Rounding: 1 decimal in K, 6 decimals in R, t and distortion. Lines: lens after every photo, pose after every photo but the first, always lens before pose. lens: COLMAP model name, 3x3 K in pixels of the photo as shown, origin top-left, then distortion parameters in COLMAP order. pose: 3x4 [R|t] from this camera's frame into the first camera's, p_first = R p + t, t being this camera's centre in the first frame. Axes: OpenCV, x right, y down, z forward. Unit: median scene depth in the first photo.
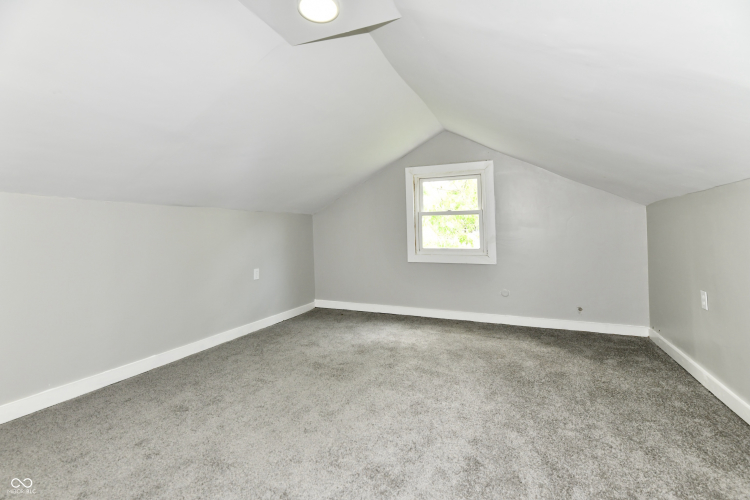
lens RADIAL K [[353.5, 0, 374.7], [0, 353.5, 218.6], [0, 0, 1]] dist [-0.000968, -0.001159]
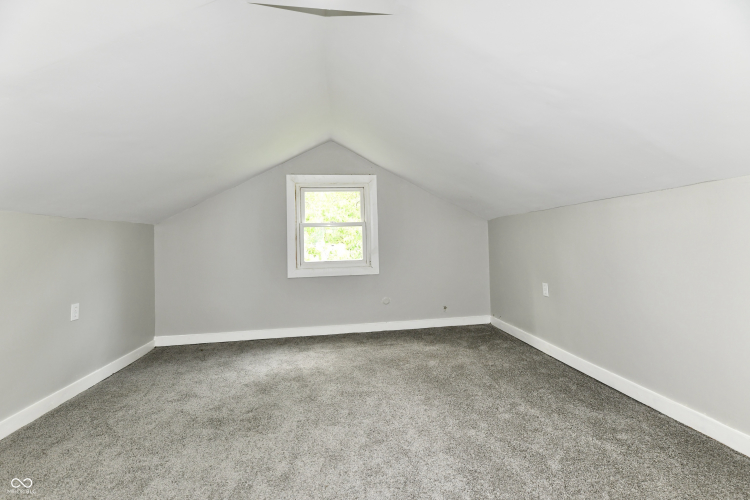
lens RADIAL K [[347.3, 0, 389.5], [0, 347.3, 216.4], [0, 0, 1]] dist [-0.002508, -0.001567]
pose [[0.839138, 0.024903, 0.543348, -0.230073], [-0.000775, 0.999005, -0.044590, 0.005232], [-0.543918, 0.036996, 0.838322, 0.135624]]
